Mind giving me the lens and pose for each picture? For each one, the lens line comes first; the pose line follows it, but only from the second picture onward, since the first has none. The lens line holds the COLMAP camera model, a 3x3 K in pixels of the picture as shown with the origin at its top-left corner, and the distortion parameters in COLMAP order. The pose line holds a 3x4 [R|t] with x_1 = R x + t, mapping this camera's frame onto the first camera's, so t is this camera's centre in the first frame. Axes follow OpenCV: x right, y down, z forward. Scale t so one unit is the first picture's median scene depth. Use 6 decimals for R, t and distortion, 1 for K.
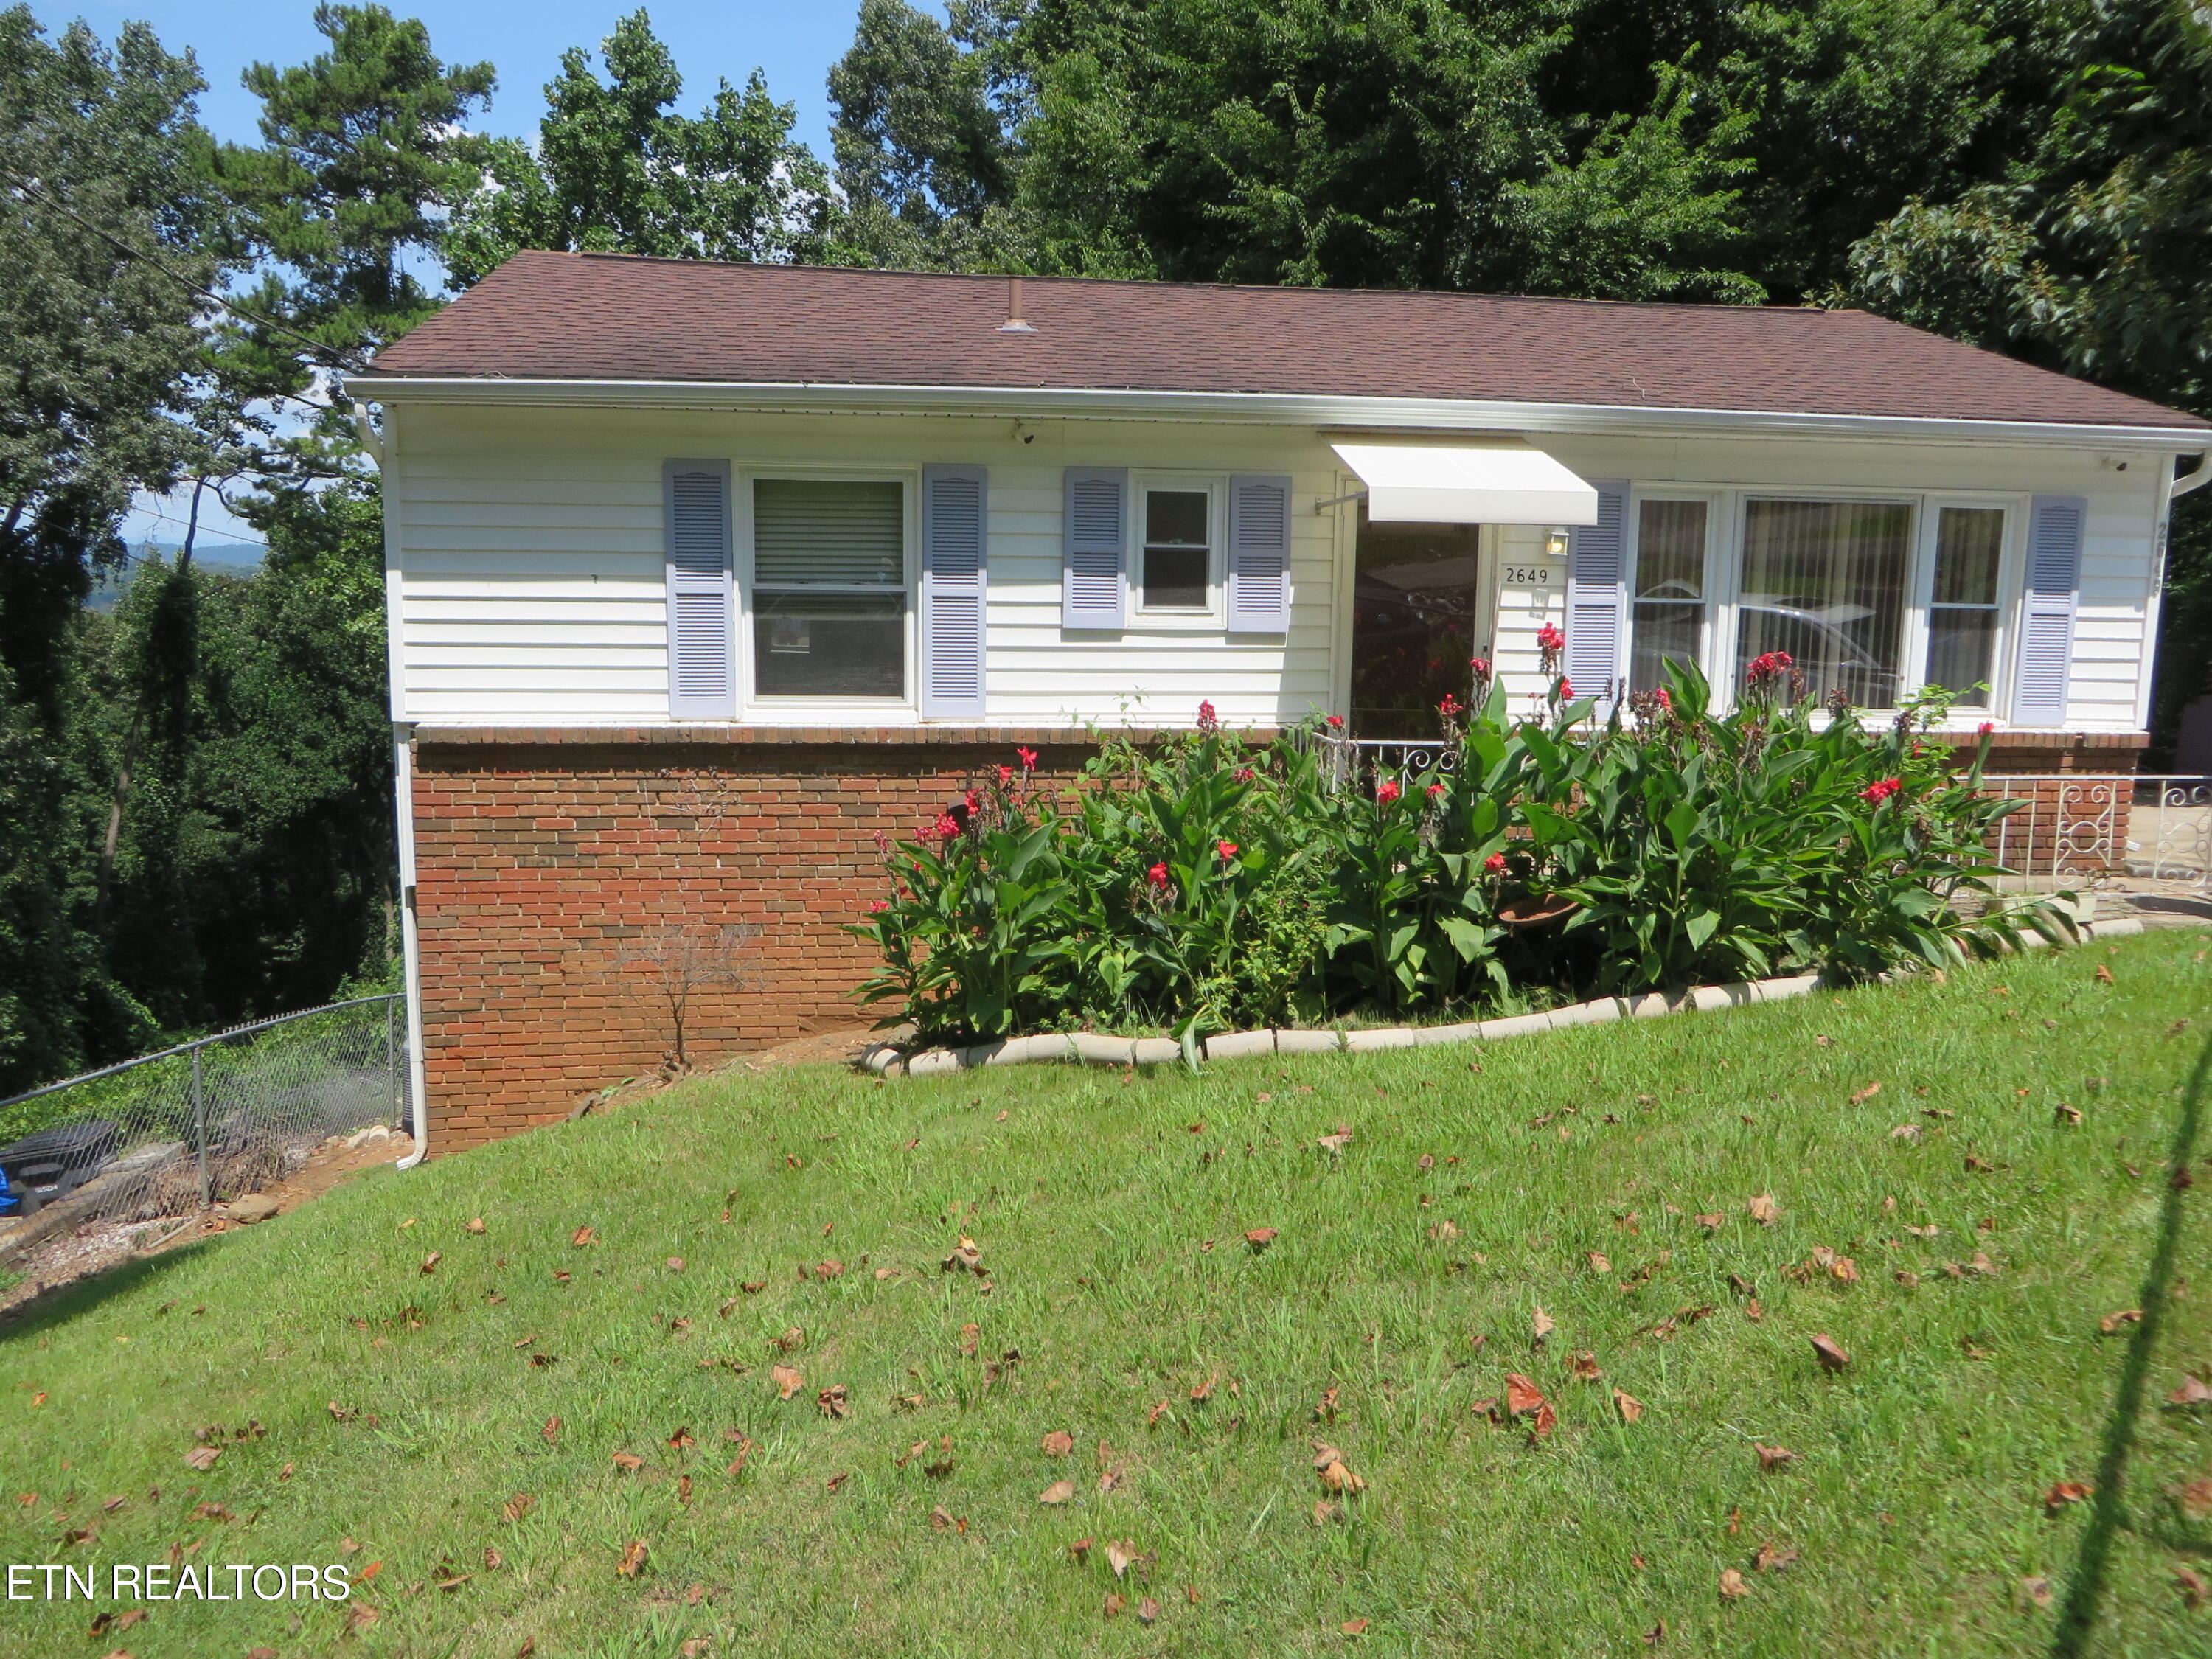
lens RADIAL K [[1695.5, 0, 1120.8], [0, 1695.5, 829.5], [0, 0, 1]] dist [-0.025989, 0.011998]
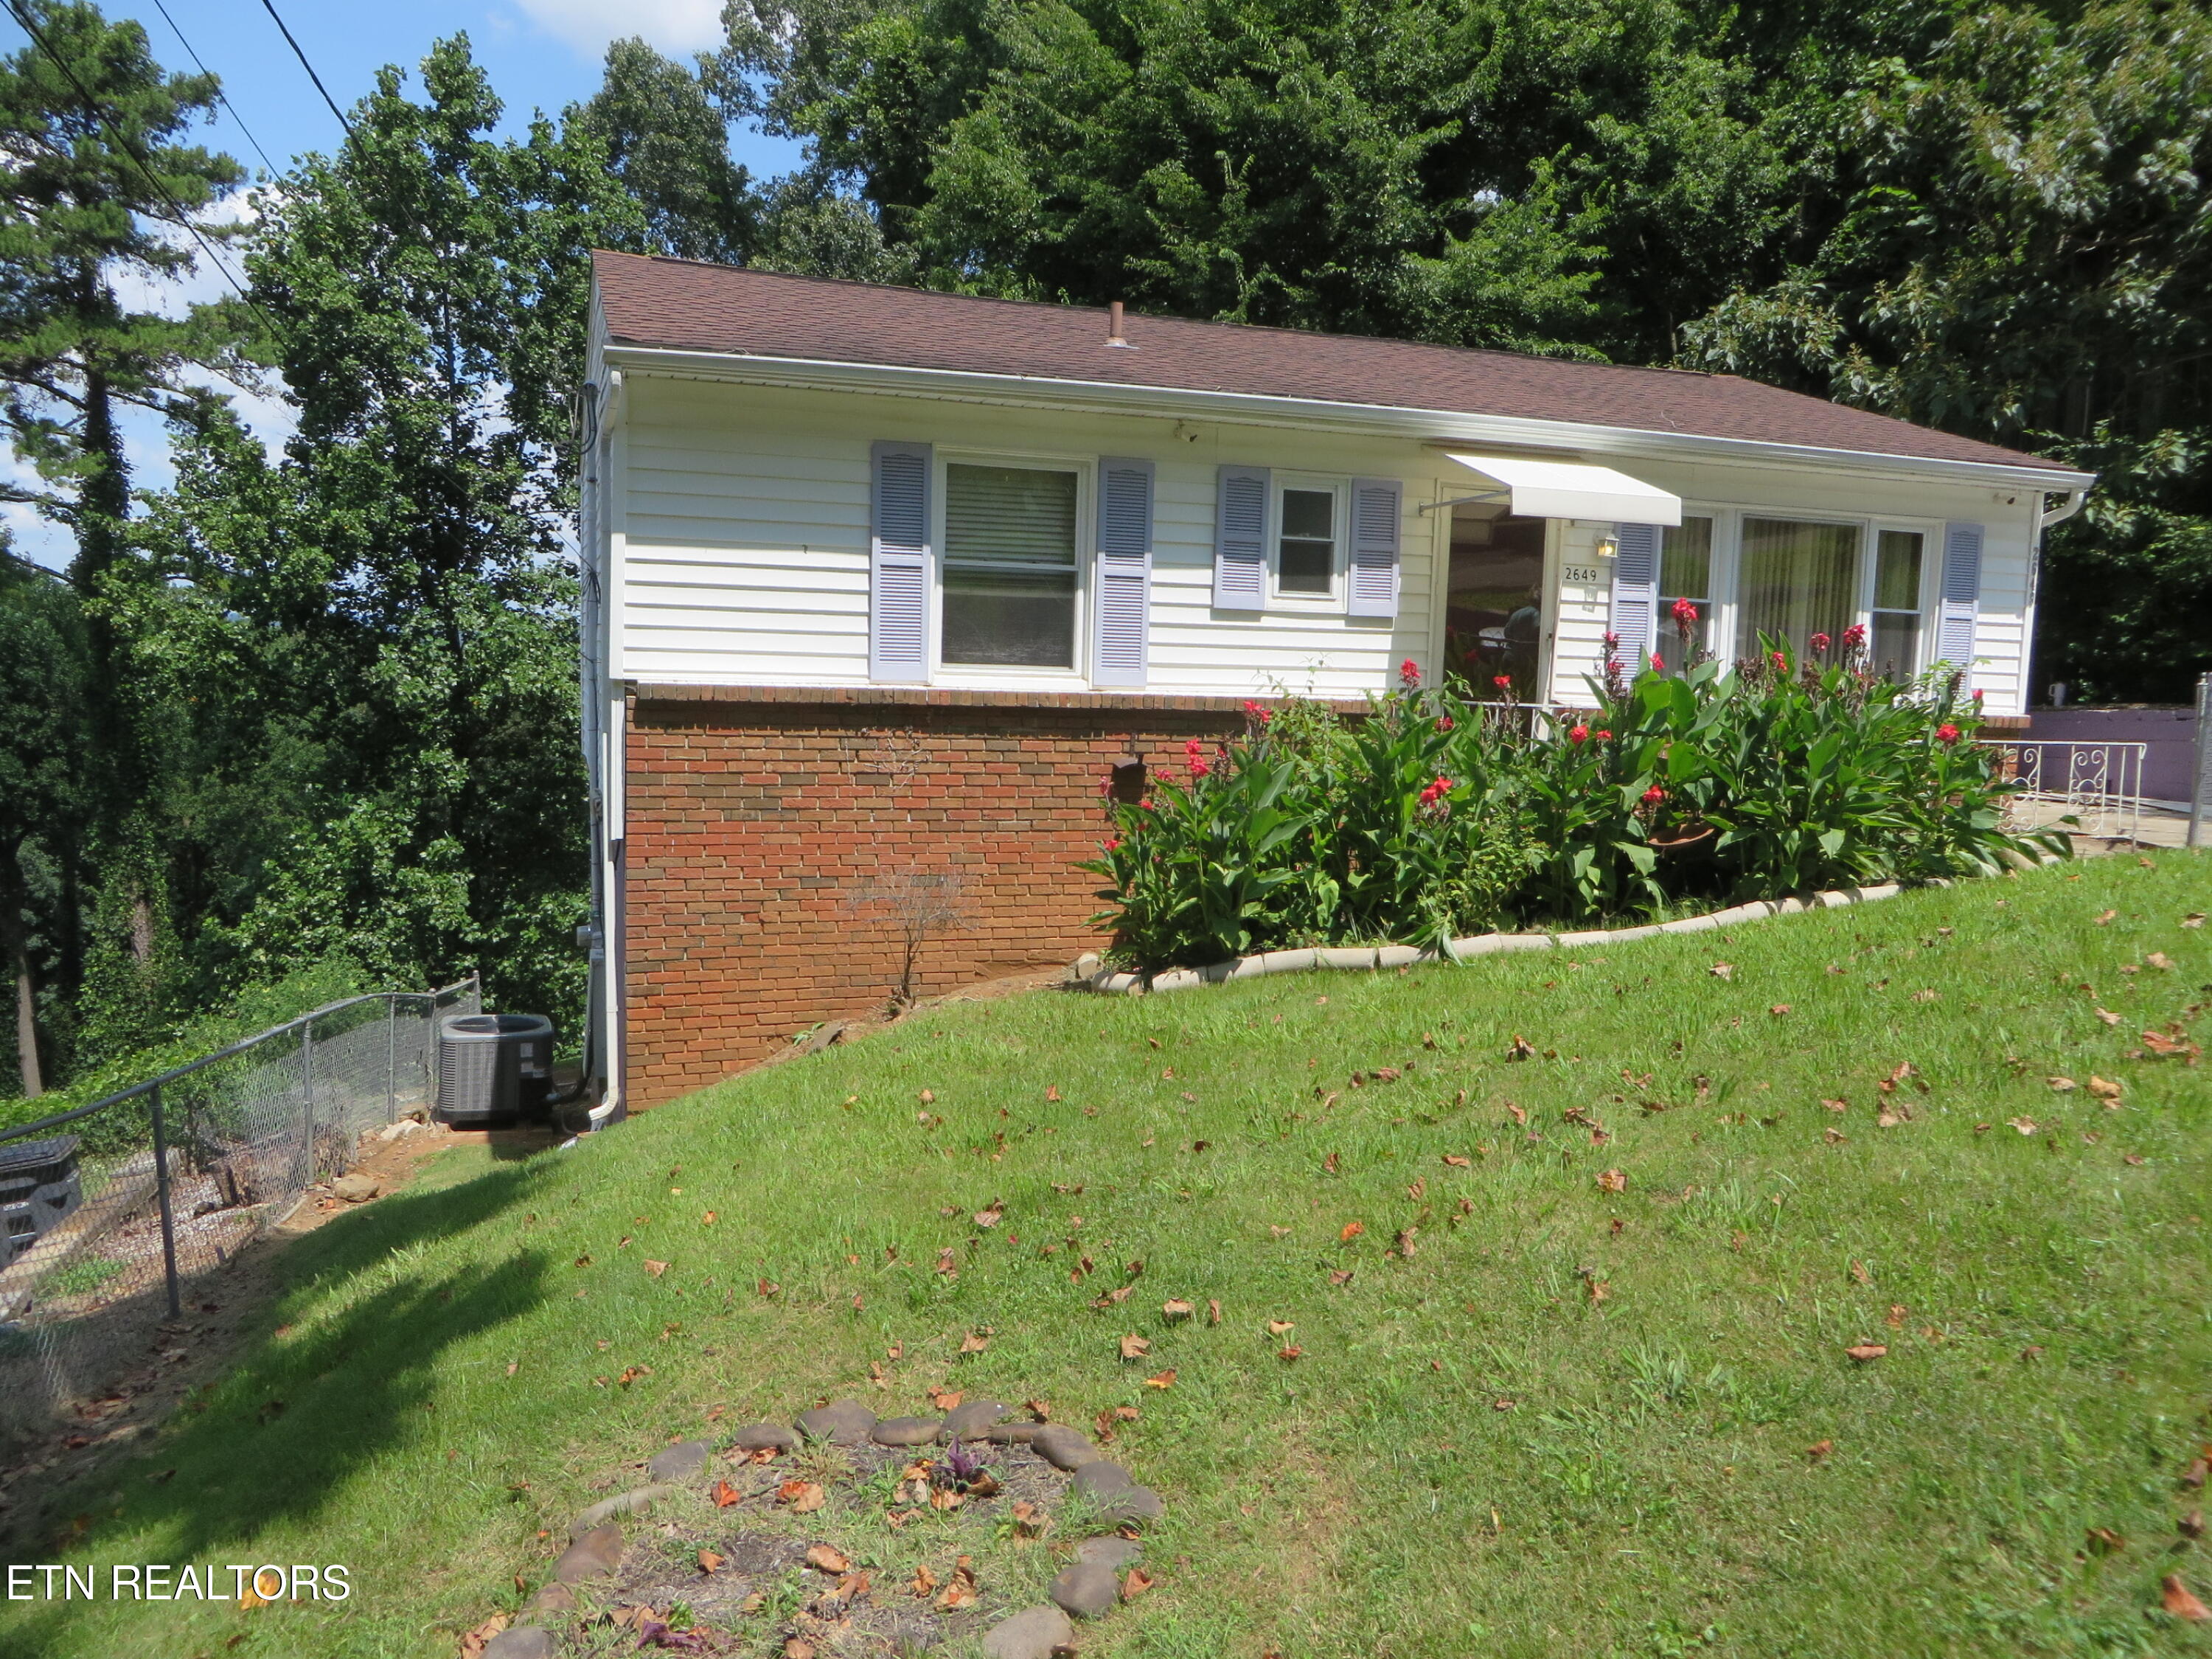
lens RADIAL K [[1695.5, 0, 1108.7], [0, 1695.5, 843.7], [0, 0, 1]] dist [-0.025989, 0.011998]
pose [[0.977833, -0.007021, 0.209268, -0.320236], [0.014224, 0.999356, -0.032933, 0.069240], [-0.208902, 0.035180, 0.977304, -0.070643]]
